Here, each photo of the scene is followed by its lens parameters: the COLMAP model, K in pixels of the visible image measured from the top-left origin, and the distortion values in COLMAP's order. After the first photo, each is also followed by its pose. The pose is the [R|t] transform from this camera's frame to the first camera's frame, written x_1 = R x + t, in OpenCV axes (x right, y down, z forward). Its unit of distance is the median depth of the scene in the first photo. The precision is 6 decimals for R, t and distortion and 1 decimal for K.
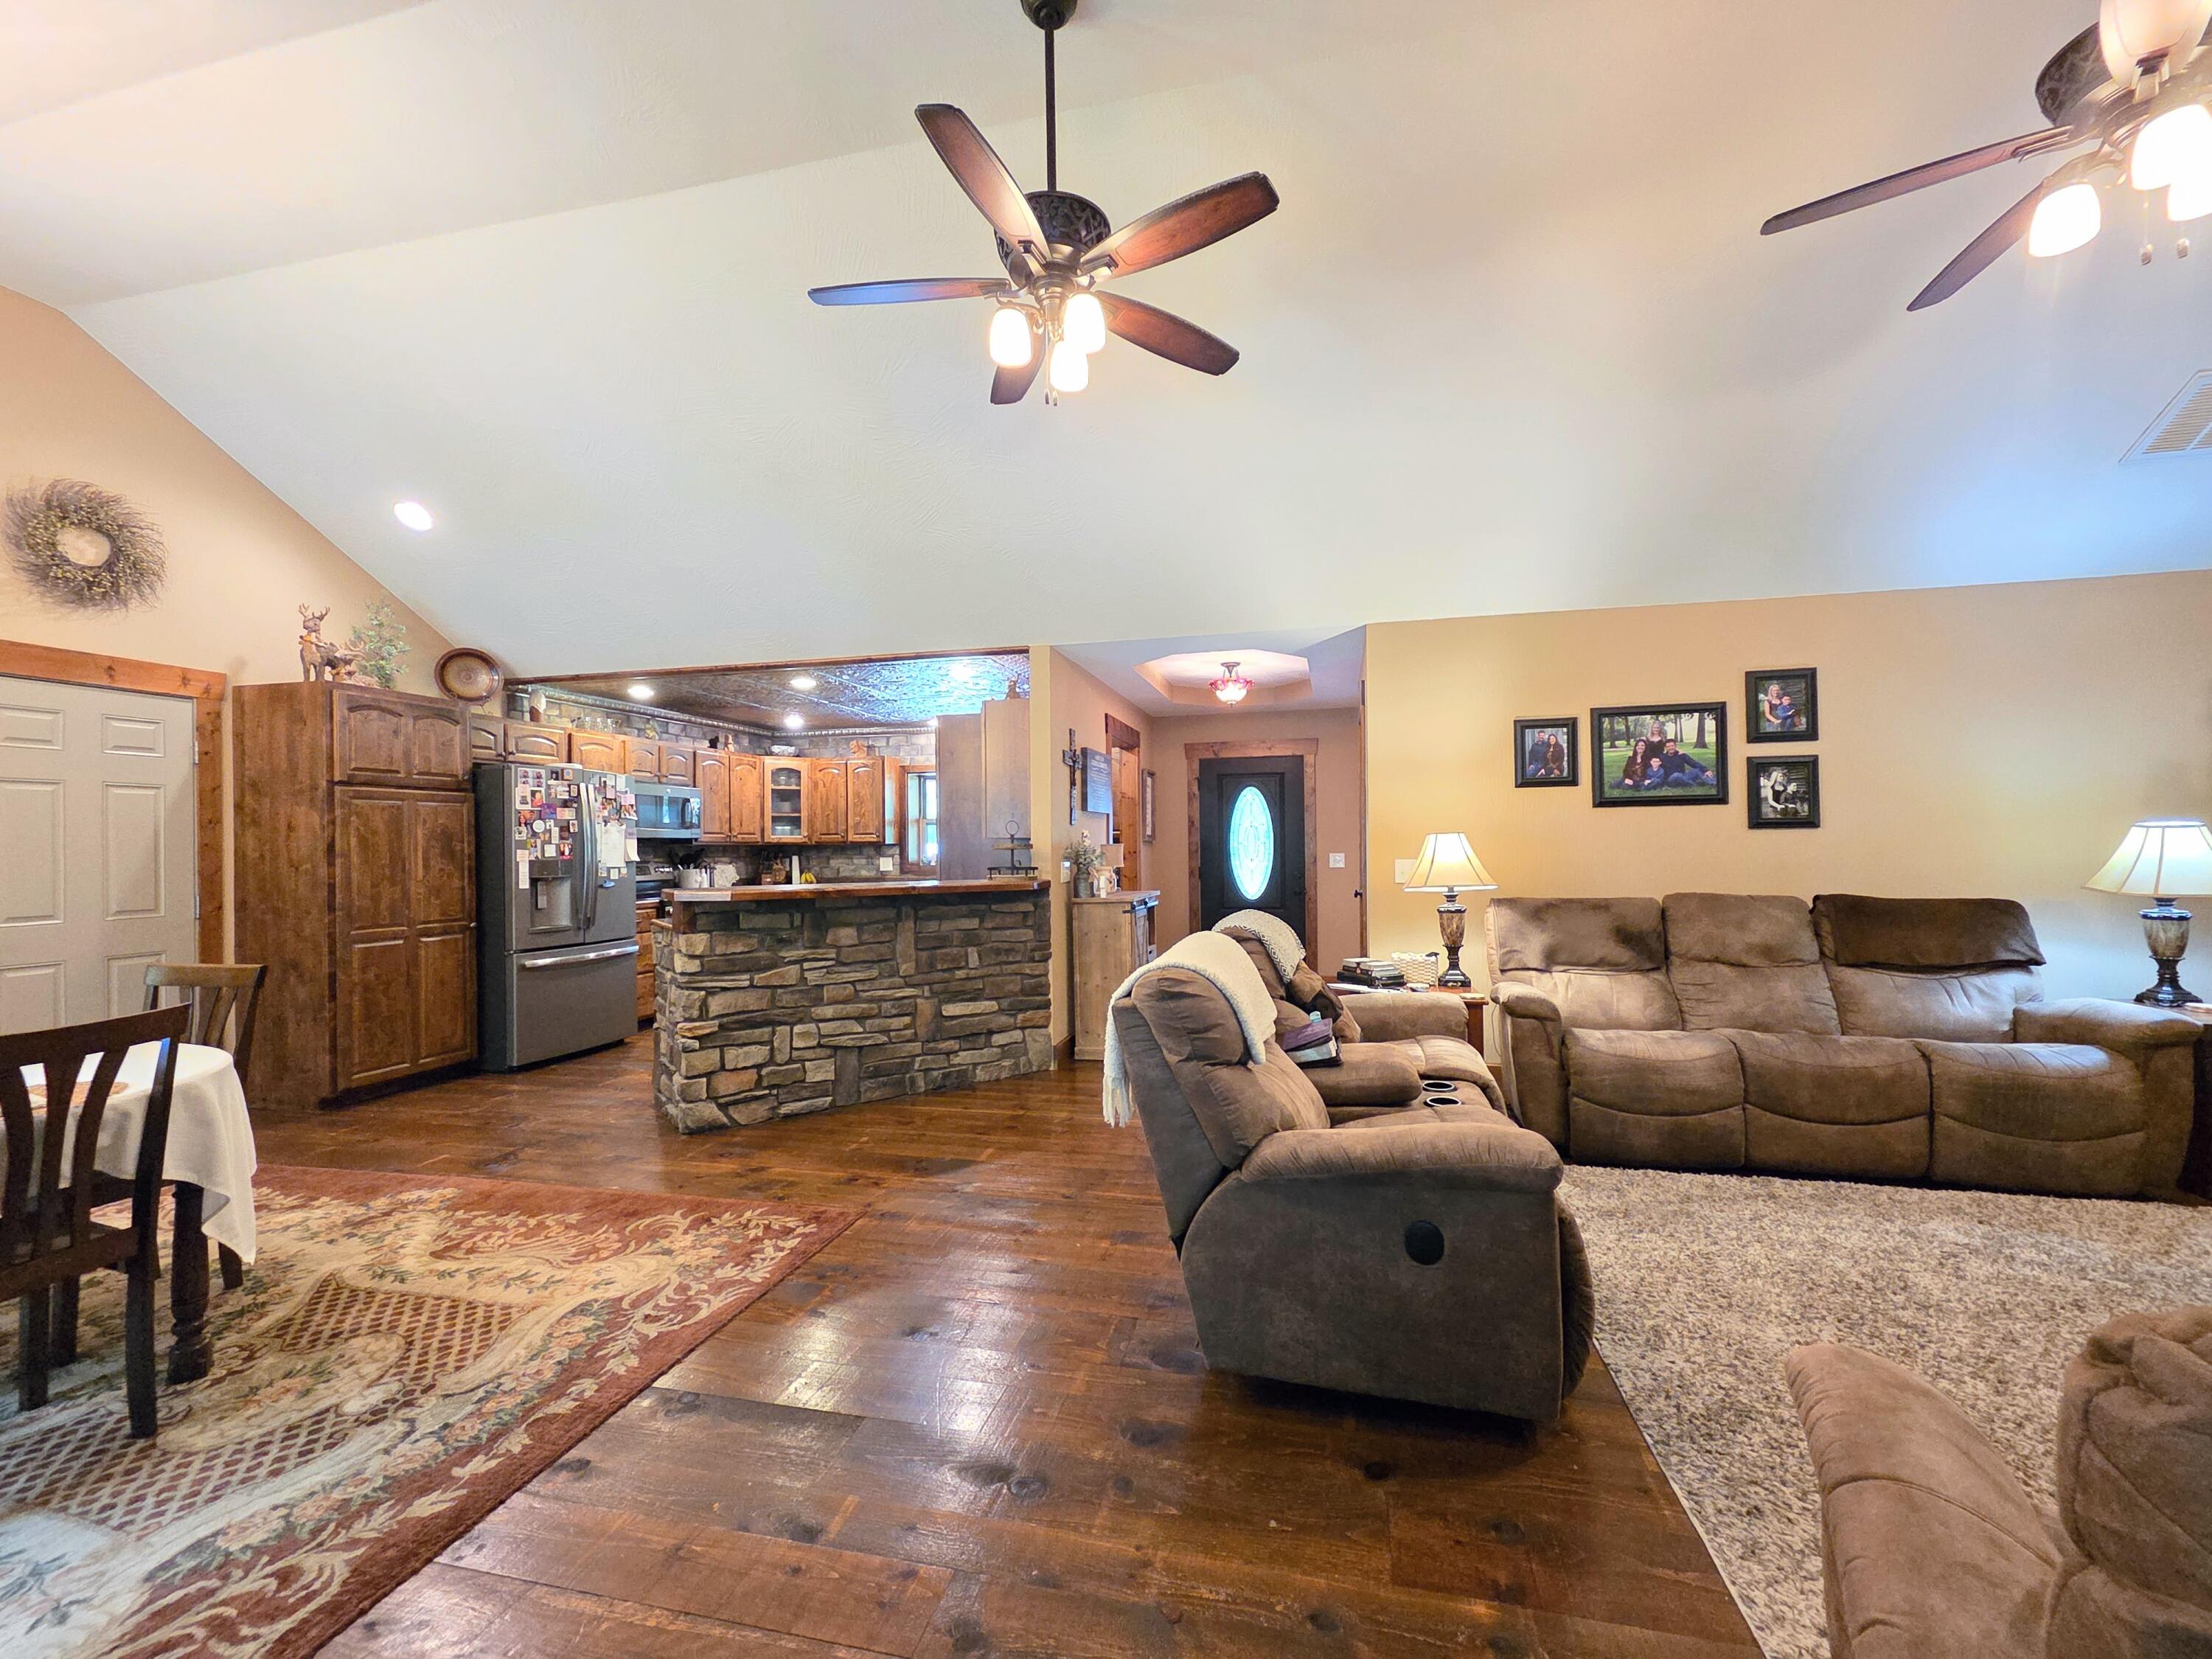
lens RADIAL K [[902.0, 0, 1129.0], [0, 902.0, 843.6], [0, 0, 1]] dist [0.006390, -0.000438]
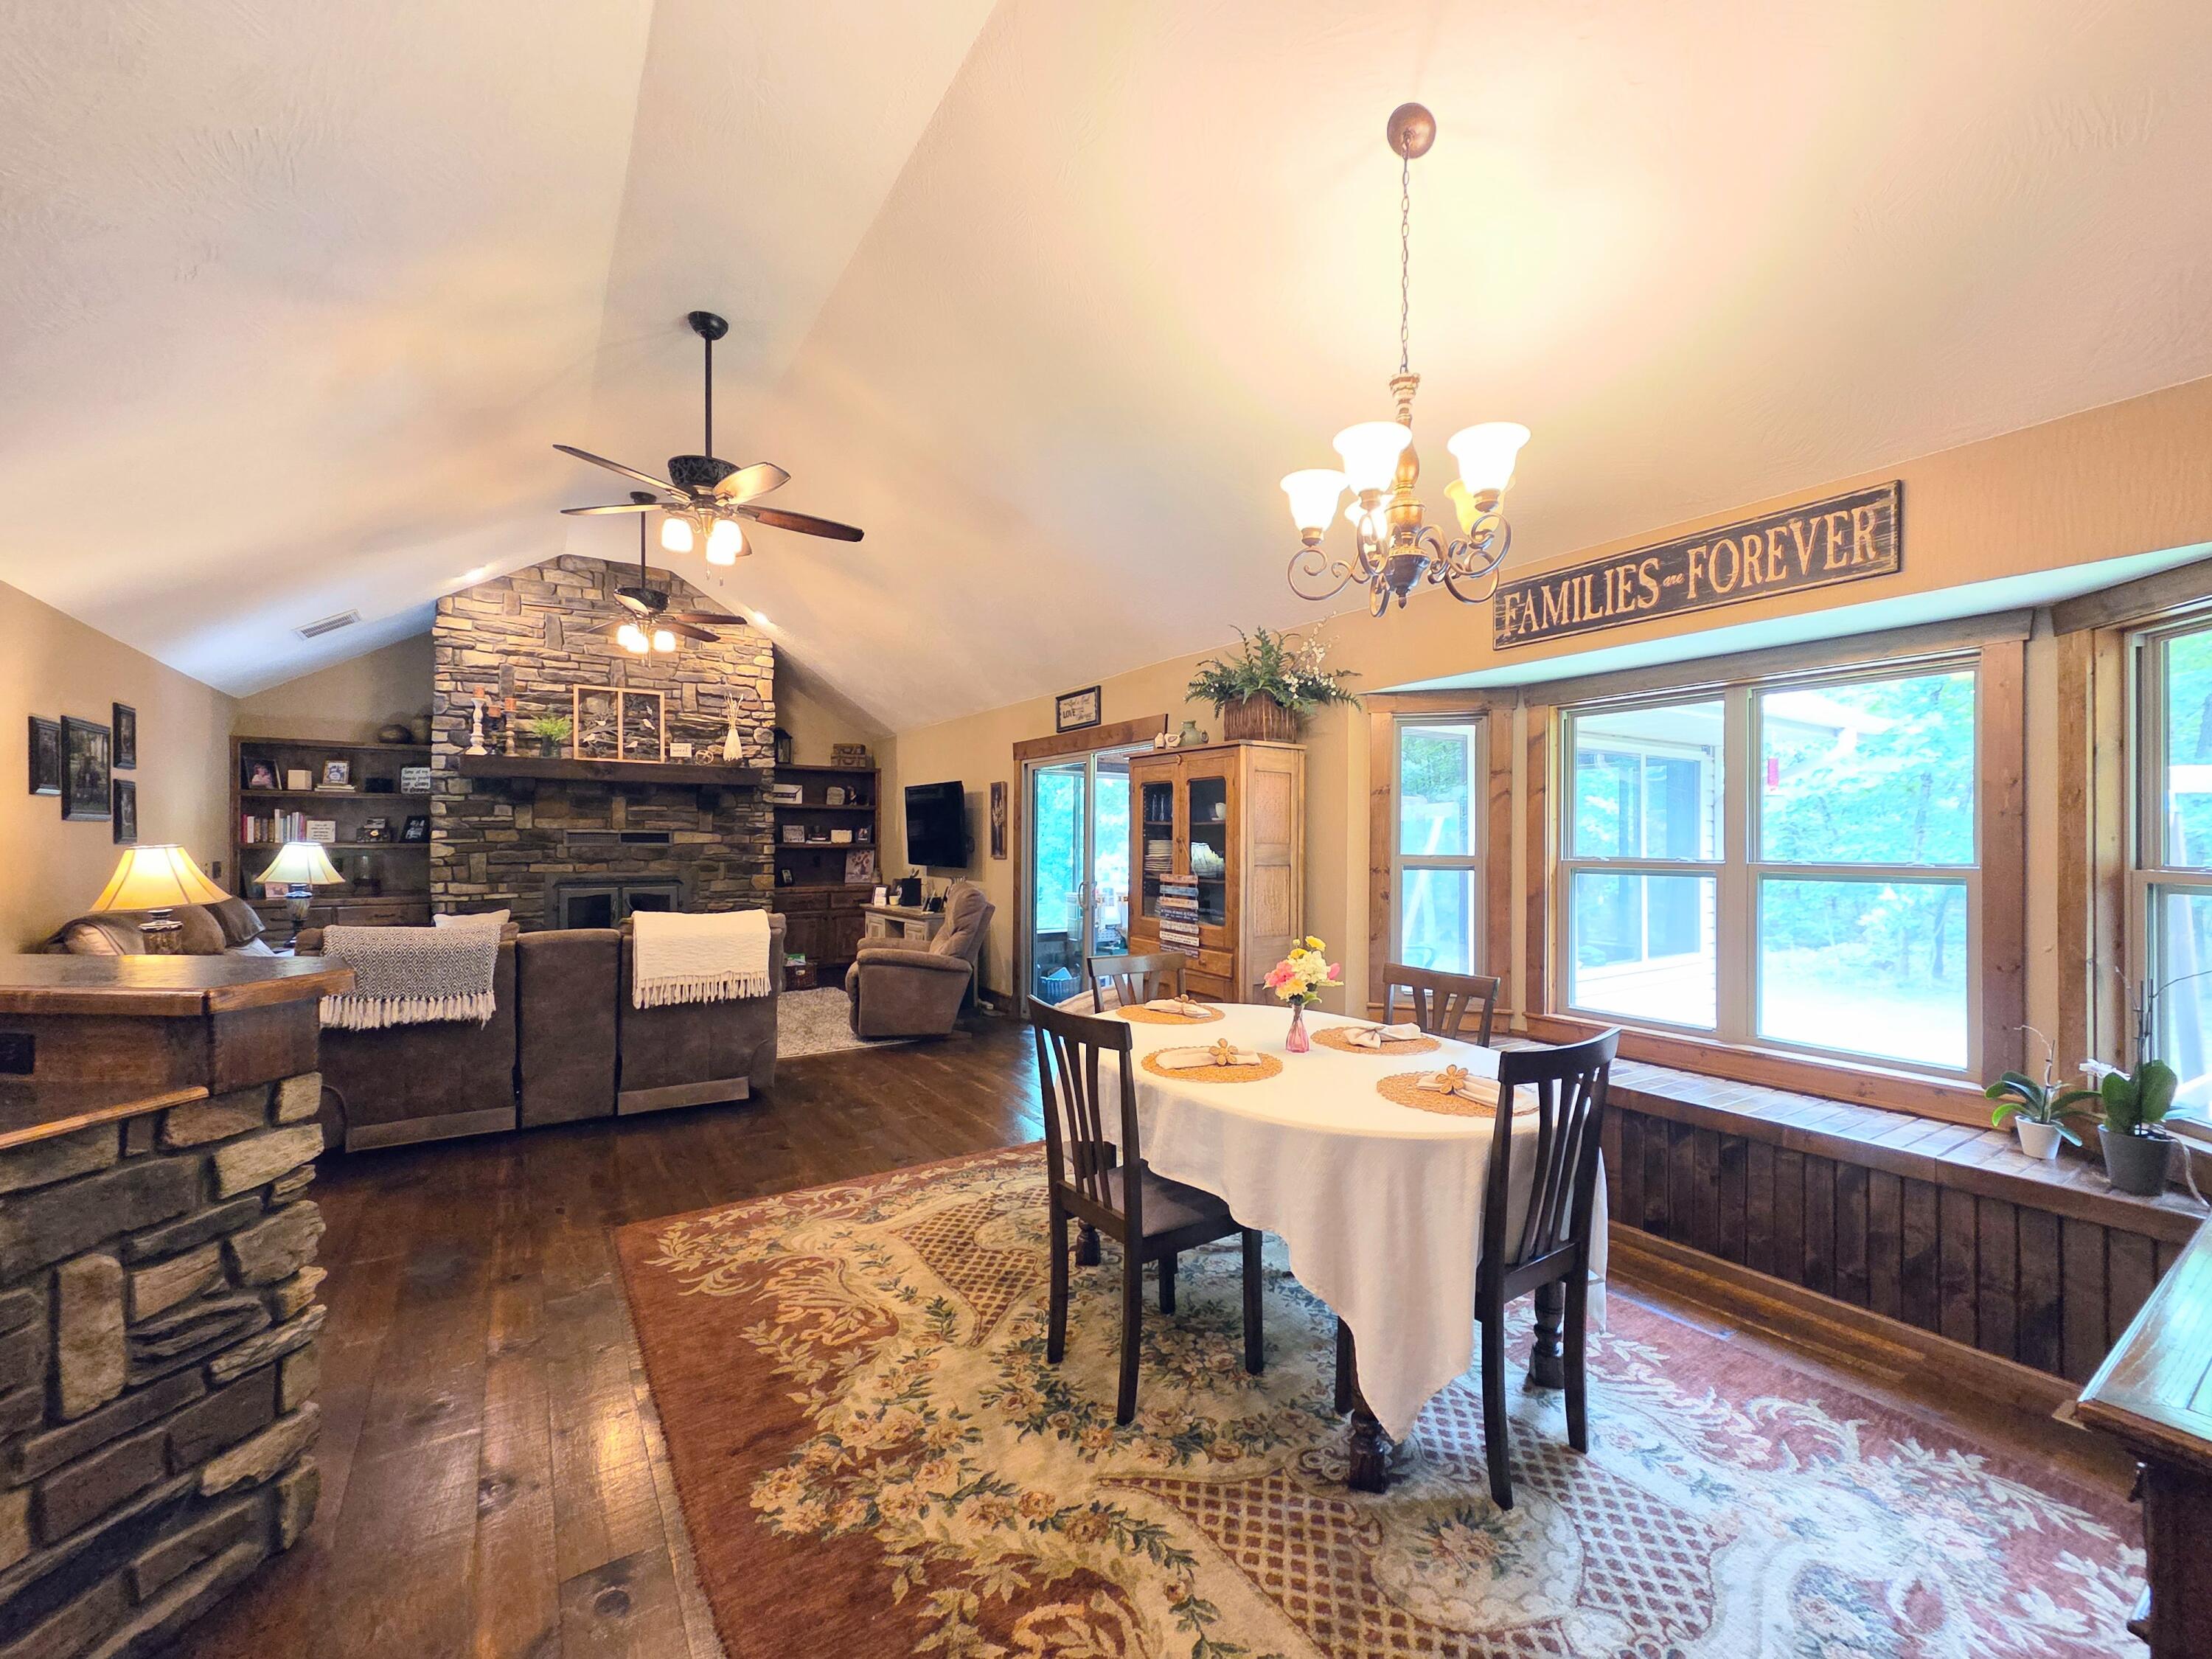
lens RADIAL K [[902.0, 0, 1125.4], [0, 902.0, 838.2], [0, 0, 1]] dist [0.006390, -0.000438]
pose [[-0.727359, 0.011323, 0.686164, -0.976445], [0.005490, 0.999928, -0.010682, -0.003565], [-0.686236, -0.004003, -0.727368, 0.947234]]
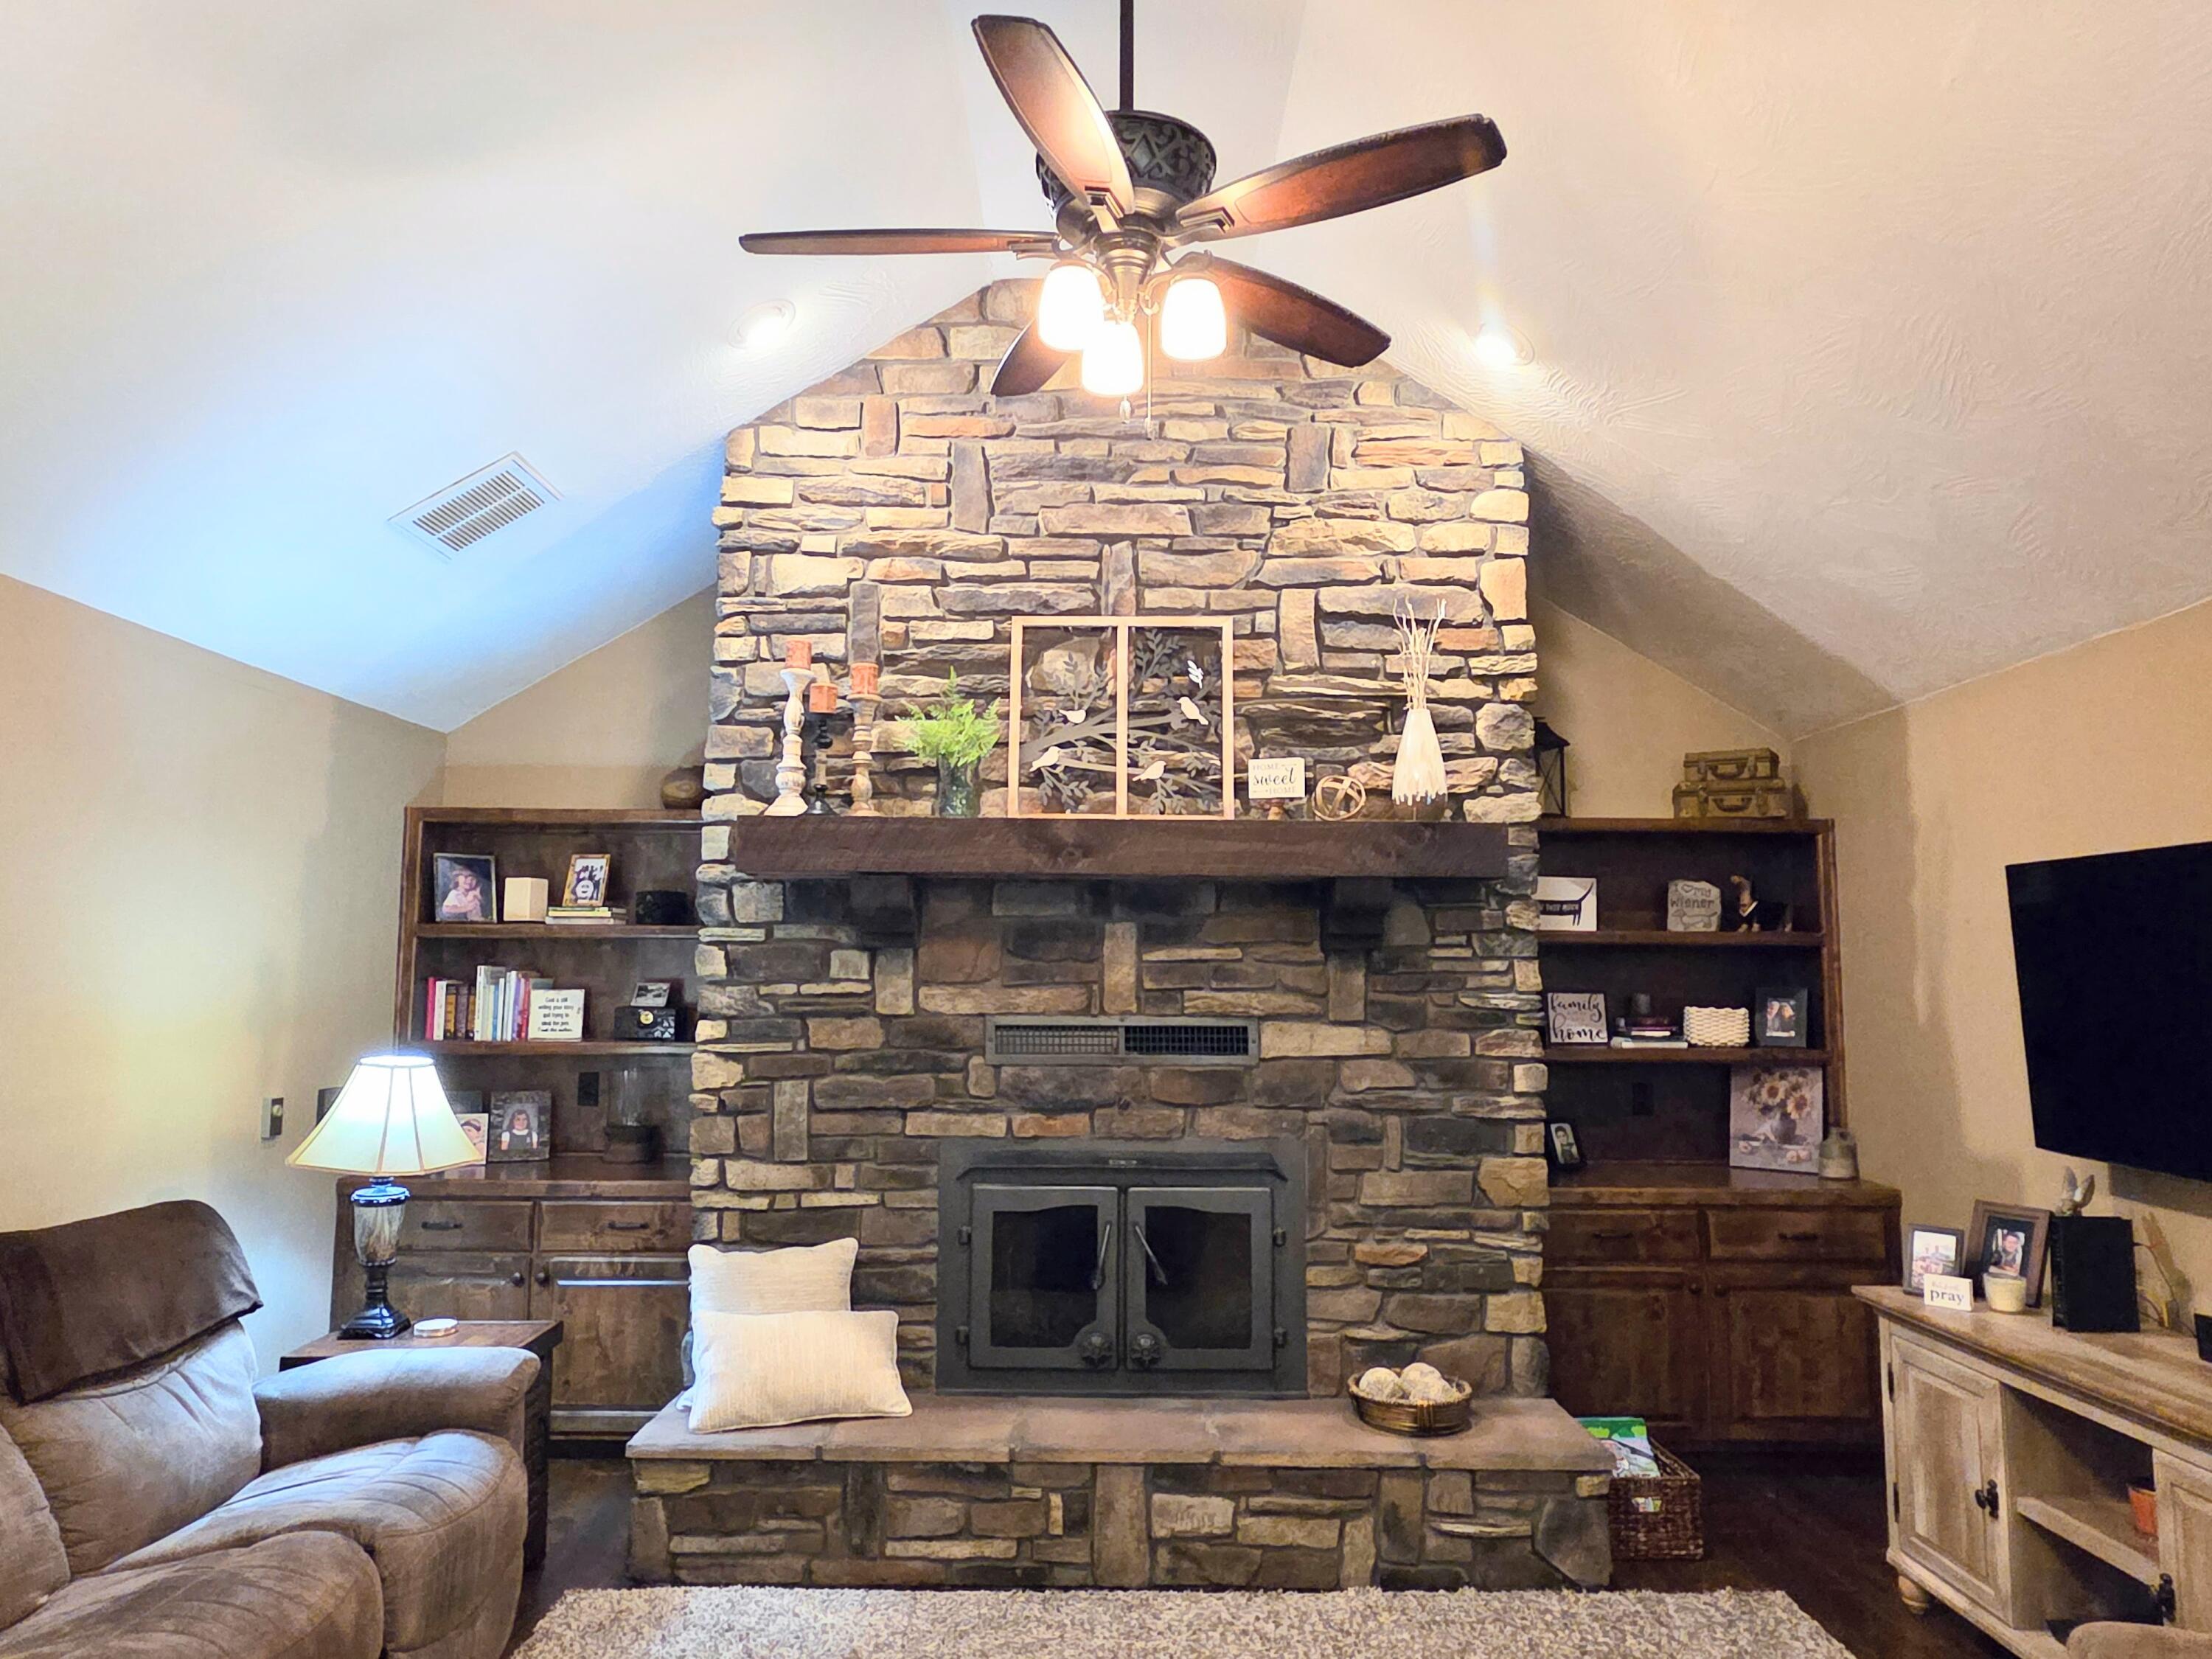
lens RADIAL K [[1460.8, 0, 1115.7], [0, 1460.8, 836.7], [0, 0, 1]] dist [-0.001812, -0.000477]
pose [[-0.223808, 0.105550, 0.968901, -0.044522], [-0.003189, 0.994034, -0.109025, -0.056435], [-0.974628, -0.027490, -0.222136, 0.577571]]
